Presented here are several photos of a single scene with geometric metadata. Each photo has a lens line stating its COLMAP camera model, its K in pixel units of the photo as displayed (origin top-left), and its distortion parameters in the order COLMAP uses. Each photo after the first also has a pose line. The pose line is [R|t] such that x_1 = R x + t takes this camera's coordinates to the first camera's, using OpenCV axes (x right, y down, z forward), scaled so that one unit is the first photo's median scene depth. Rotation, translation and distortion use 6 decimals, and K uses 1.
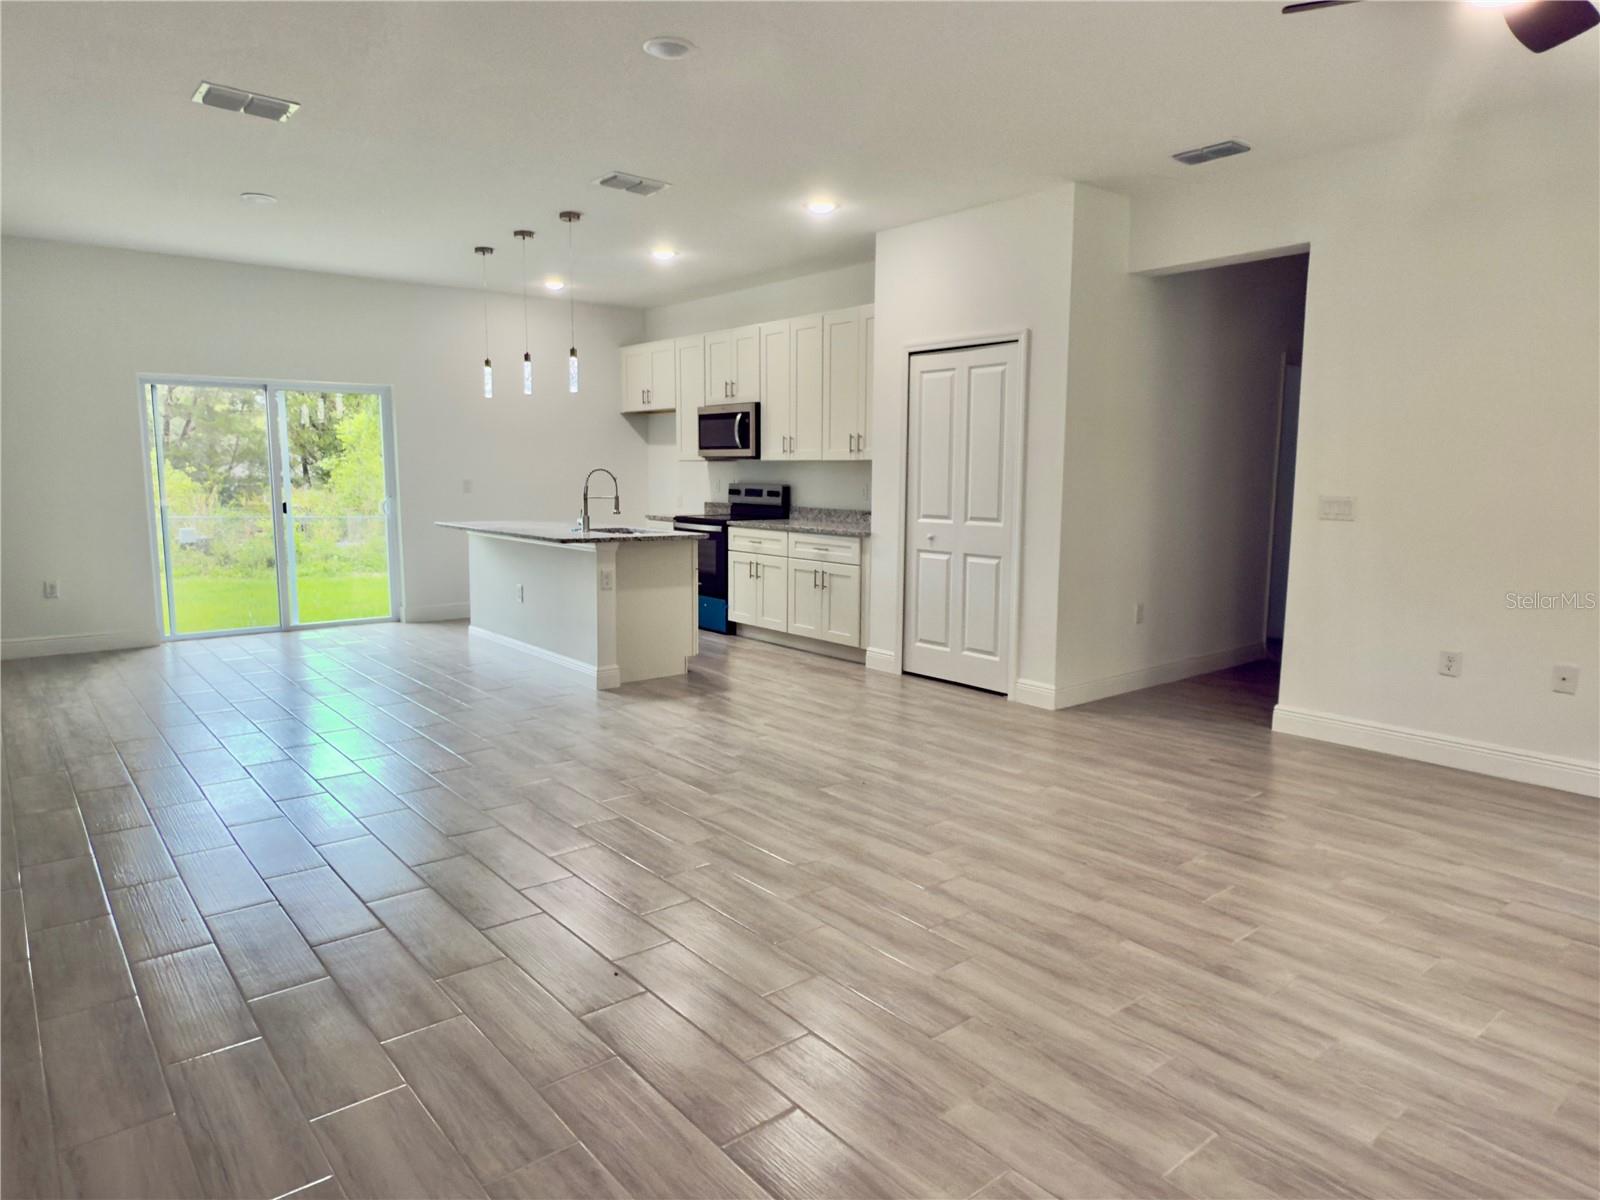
lens RADIAL K [[1002.4, 0, 799.7], [0, 1002.4, 608.0], [0, 0, 1]] dist [-0.000625, -0.000857]
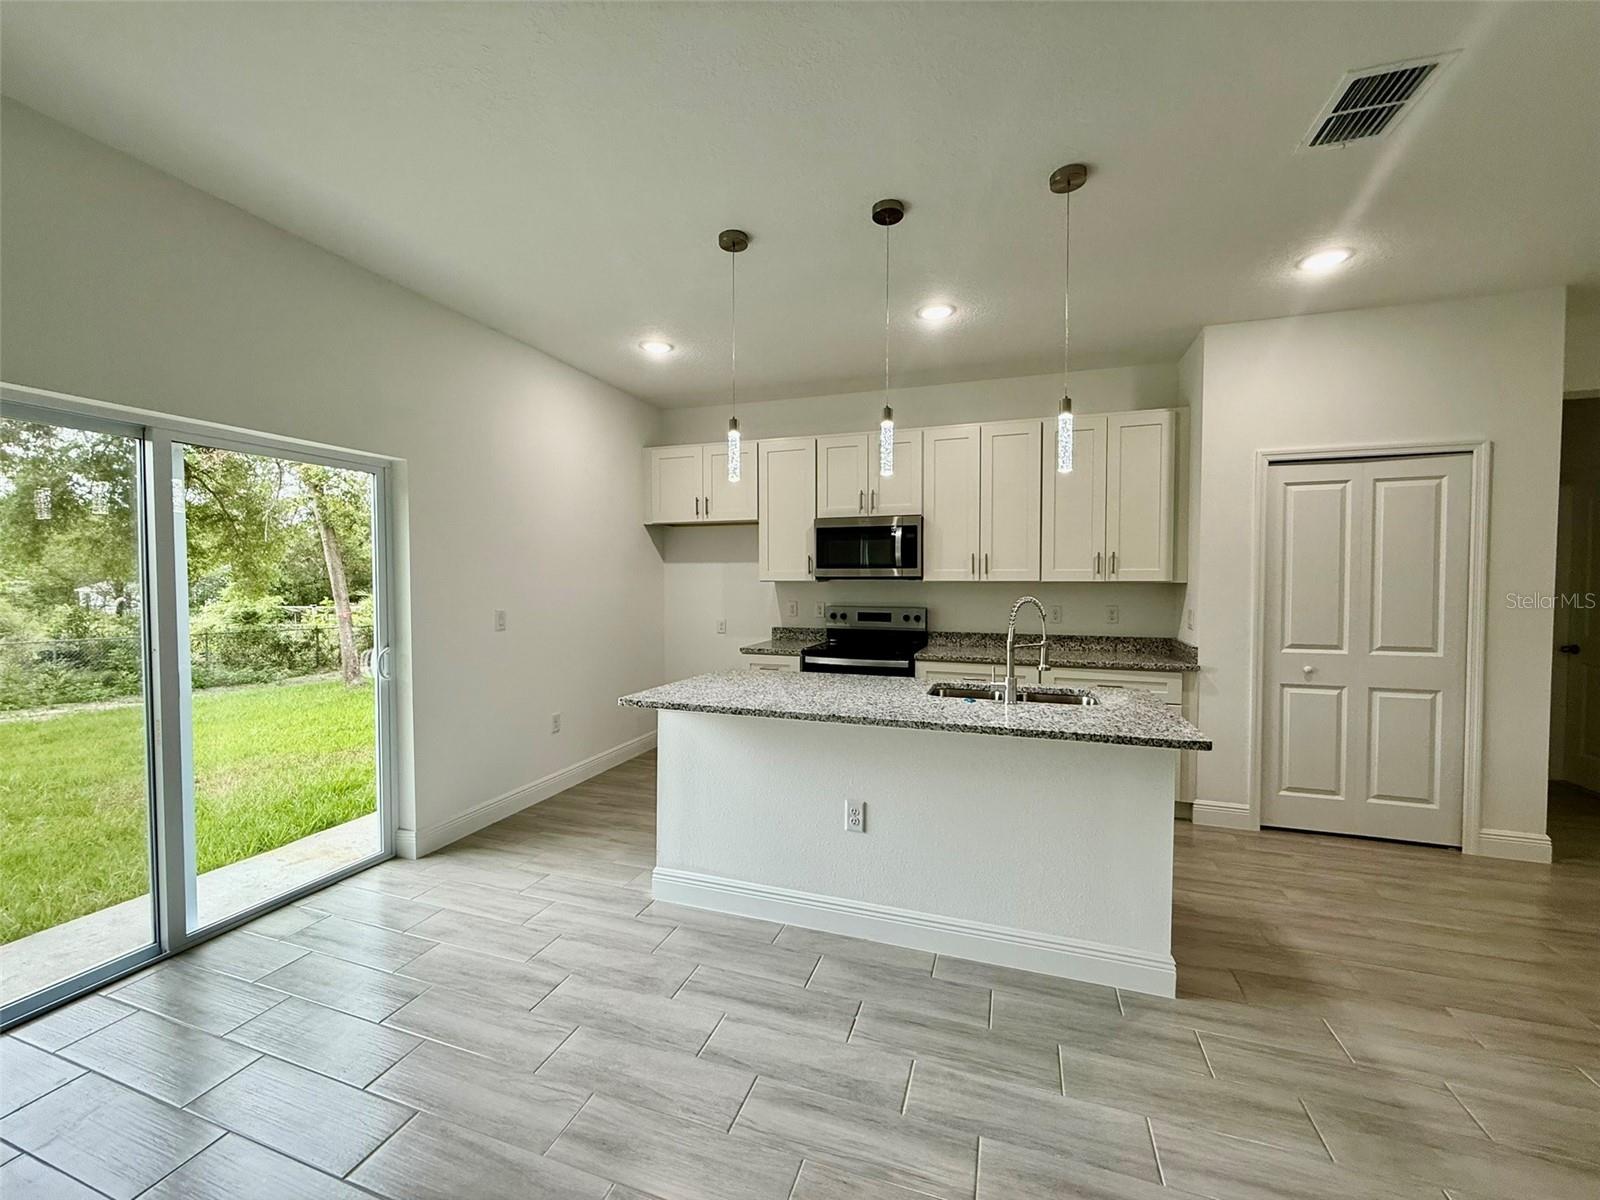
lens RADIAL K [[637.5, 0, 795.5], [0, 637.5, 597.5], [0, 0, 1]] dist [-0.000717, 0.000775]
pose [[0.852723, -0.019104, 0.522013, -0.766903], [0.077091, 0.992991, -0.089589, -0.167715], [-0.516643, 0.116637, 0.848219, 1.070647]]
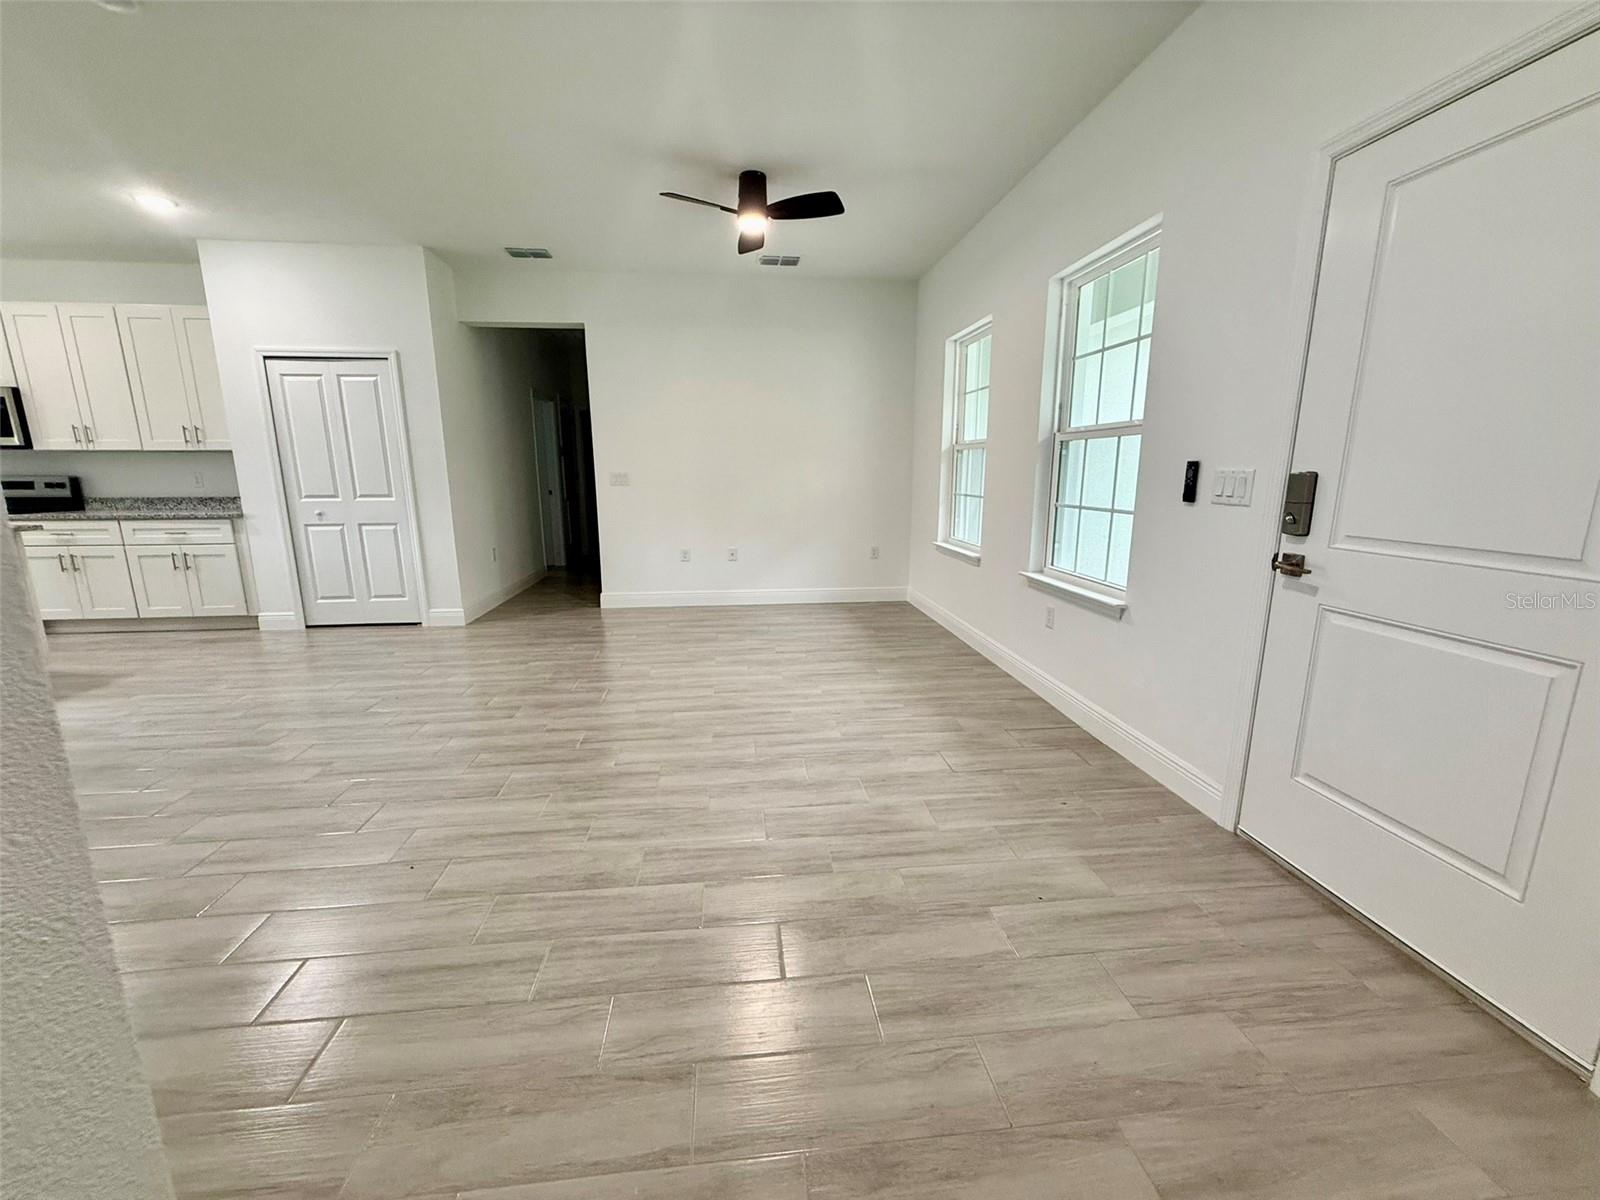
lens RADIAL K [[637.5, 0, 792.8], [0, 637.5, 599.4], [0, 0, 1]] dist [-0.000717, 0.000775]
pose [[0.549533, -0.172336, 0.817505, -0.296370], [0.121772, 0.984567, 0.125698, 0.008862], [-0.826550, 0.030474, 0.562038, 0.112583]]
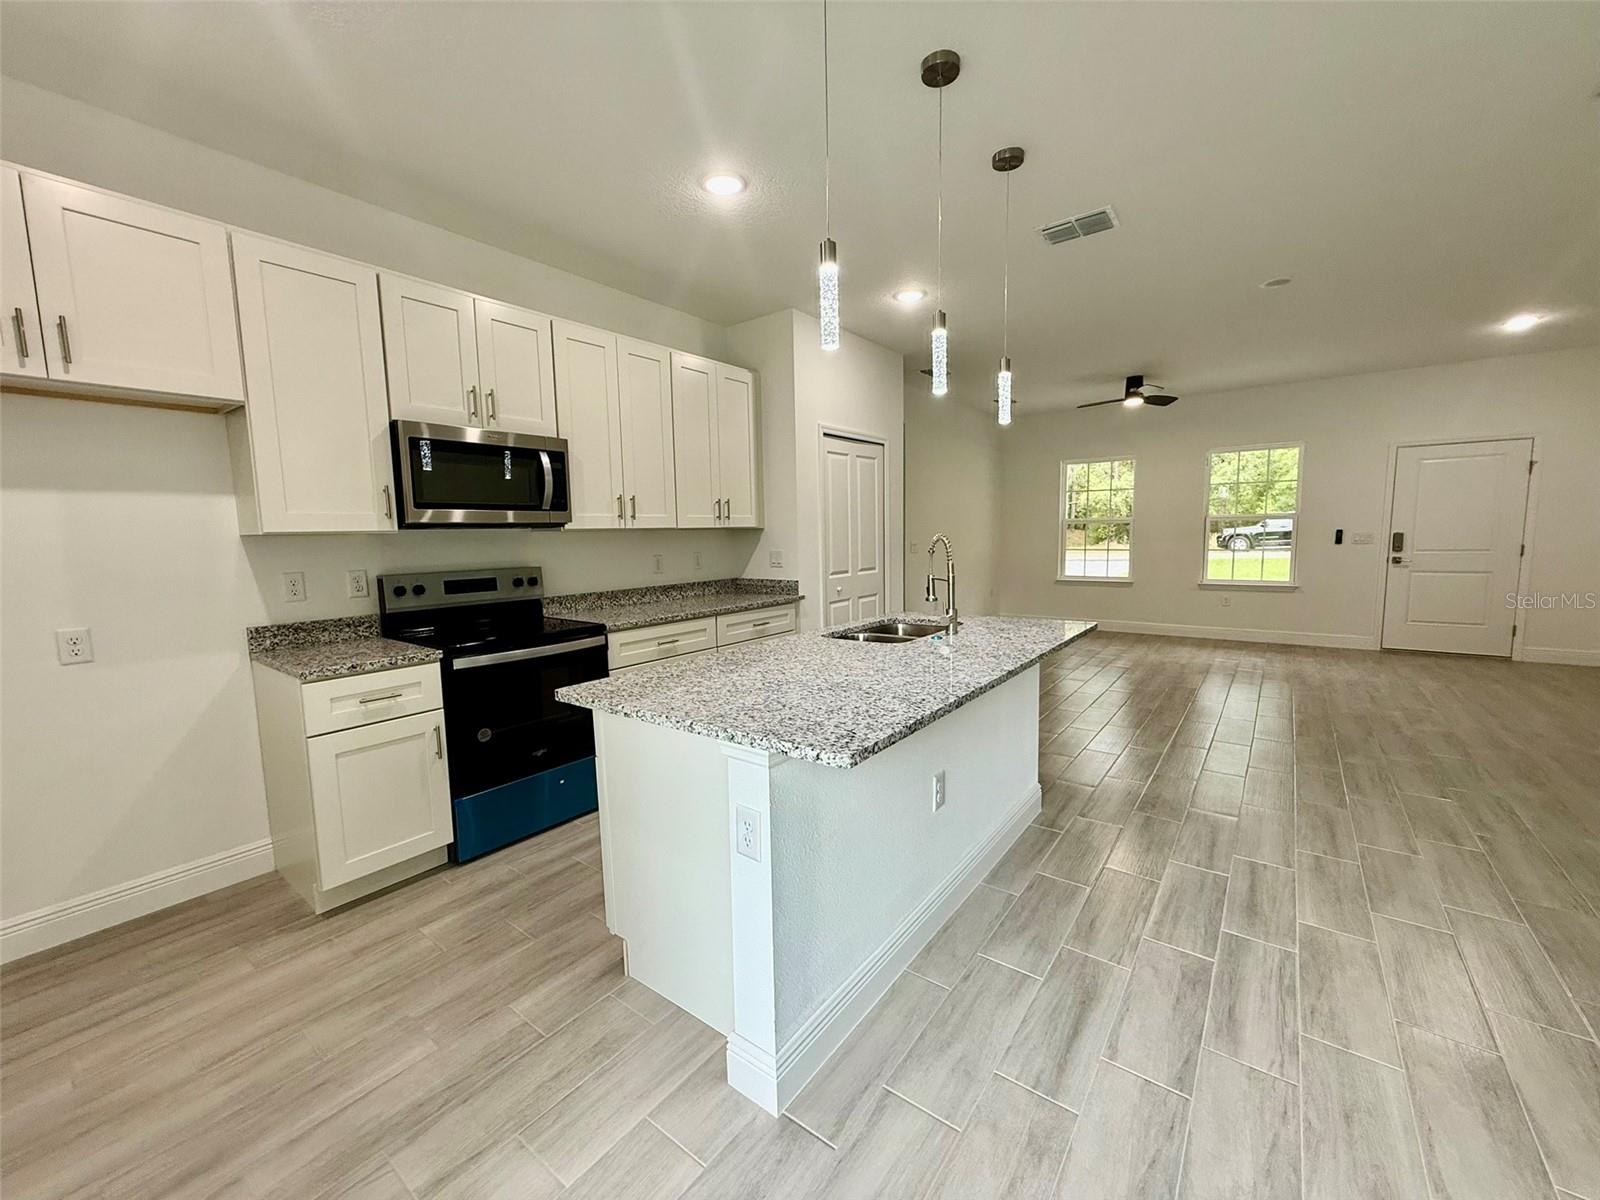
lens RADIAL K [[637.5, 0, 798.2], [0, 637.5, 595.4], [0, 0, 1]] dist [-0.000717, 0.000775]
pose [[-0.229073, -0.099585, 0.968302, -0.863892], [0.153745, 0.978565, 0.137012, -0.252330], [-0.961191, 0.180257, -0.208852, 1.723246]]
